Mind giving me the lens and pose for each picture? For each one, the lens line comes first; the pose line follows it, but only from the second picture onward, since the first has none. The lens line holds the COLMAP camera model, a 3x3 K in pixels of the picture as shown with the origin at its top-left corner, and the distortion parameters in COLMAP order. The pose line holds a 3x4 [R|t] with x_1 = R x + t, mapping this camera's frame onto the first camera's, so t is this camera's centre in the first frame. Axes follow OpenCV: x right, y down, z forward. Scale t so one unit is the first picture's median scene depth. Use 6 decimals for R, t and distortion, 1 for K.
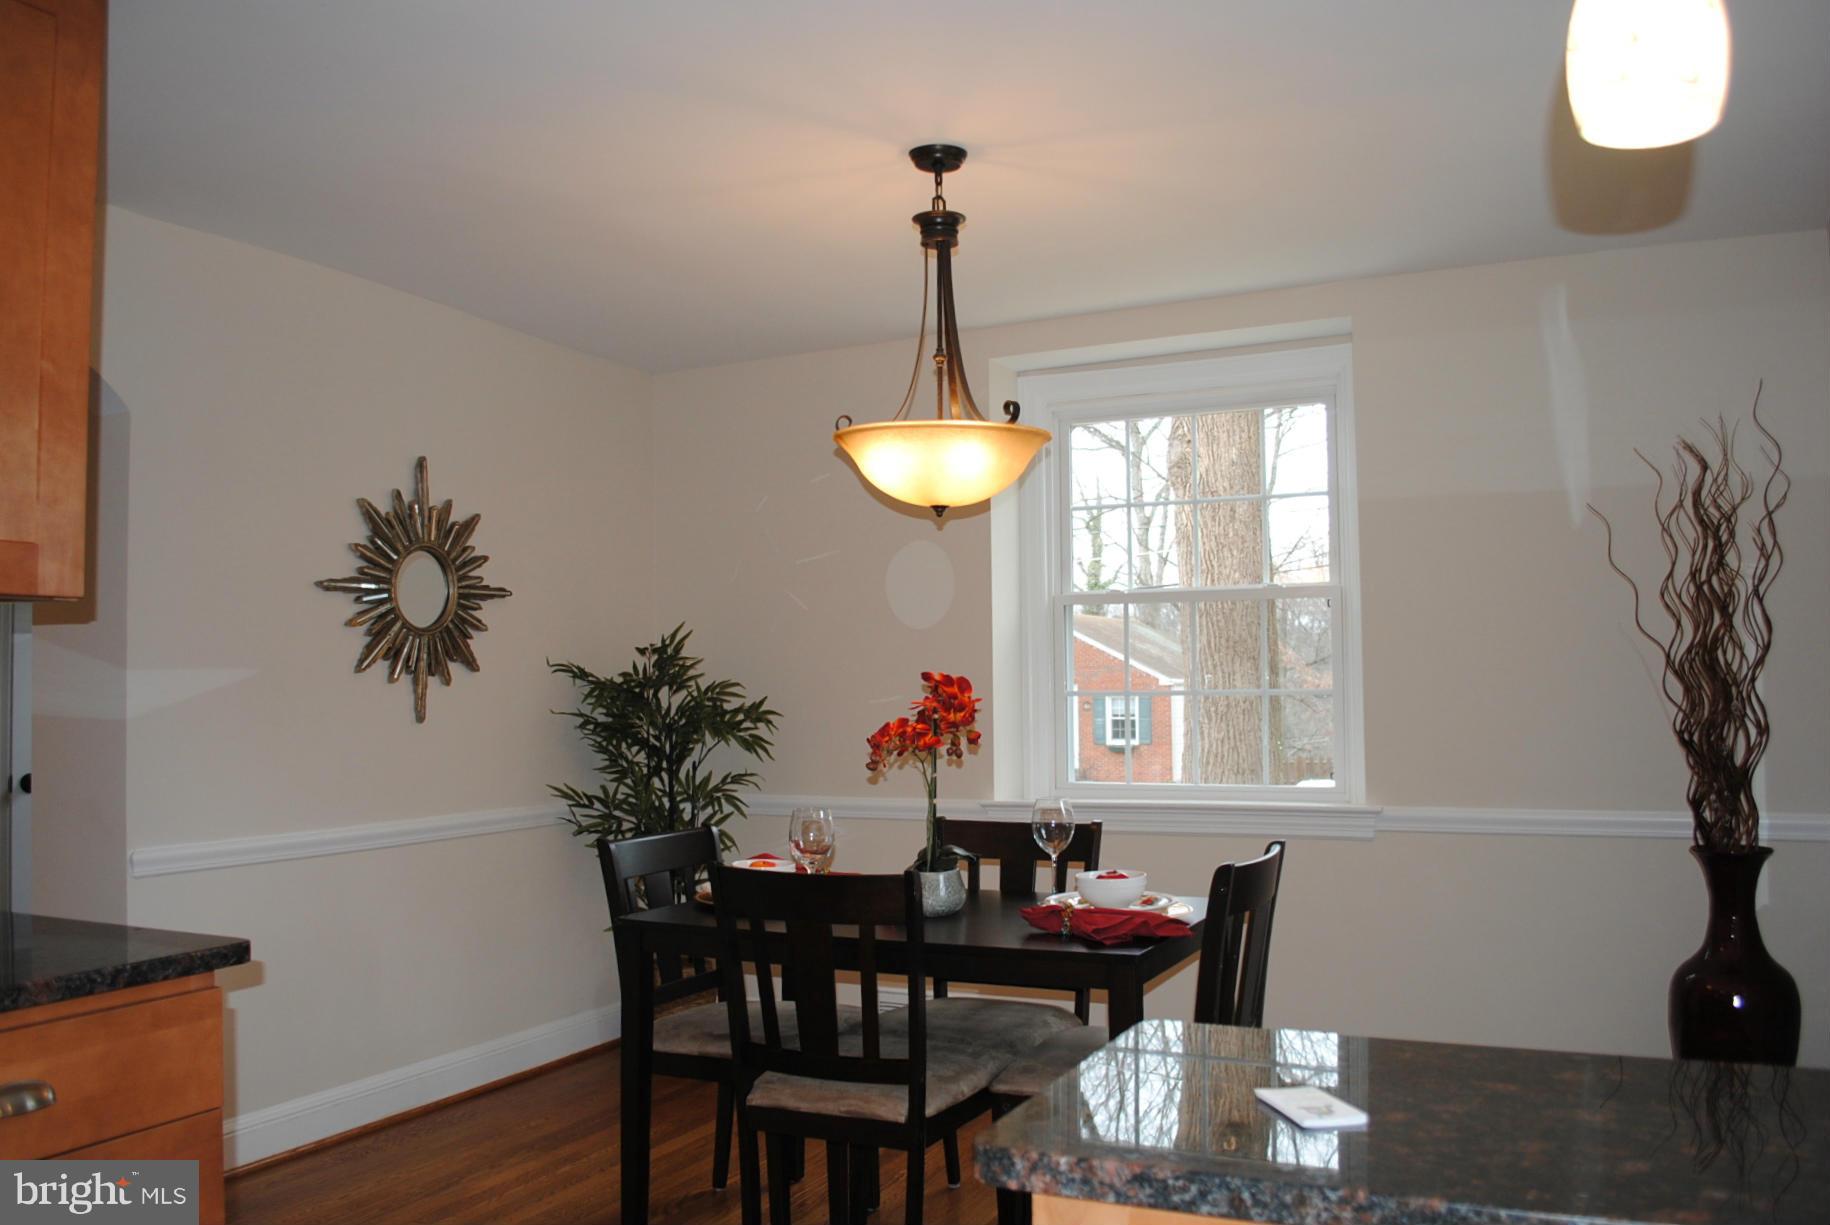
lens RADIAL K [[1539.7, 0, 915.0], [0, 1539.7, 612.5], [0, 0, 1]] dist [-0.070759, 0.001299]
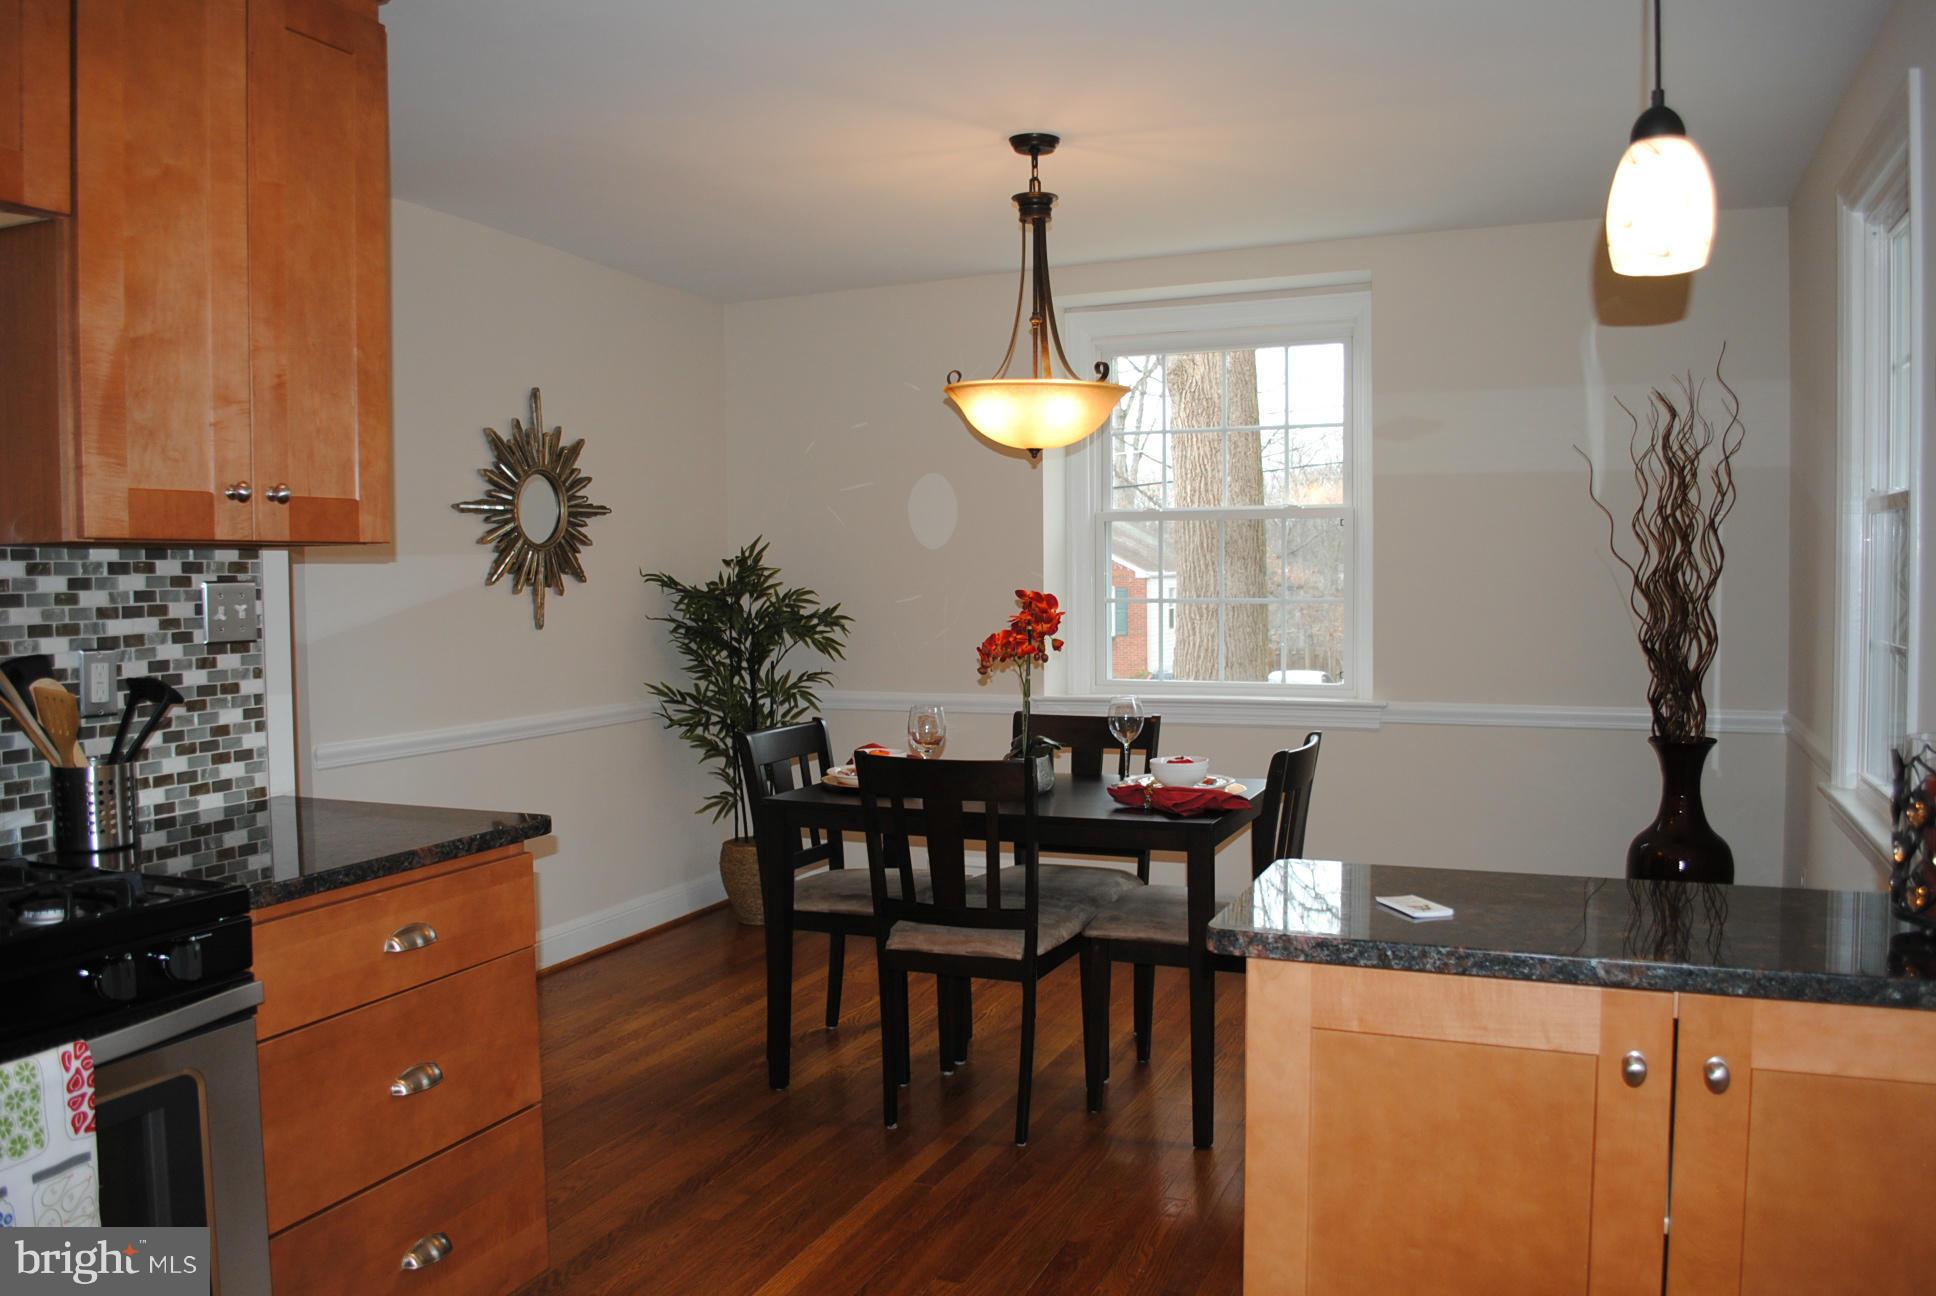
lens RADIAL K [[1548.1, 0, 968.0], [0, 1548.1, 648.0], [0, 0, 1]] dist [-0.061882, -0.000726]
pose [[0.998378, -0.000682, 0.056931, -0.094181], [-0.004726, 0.995484, 0.094809, -0.027540], [-0.056739, -0.094925, 0.993866, -0.167823]]
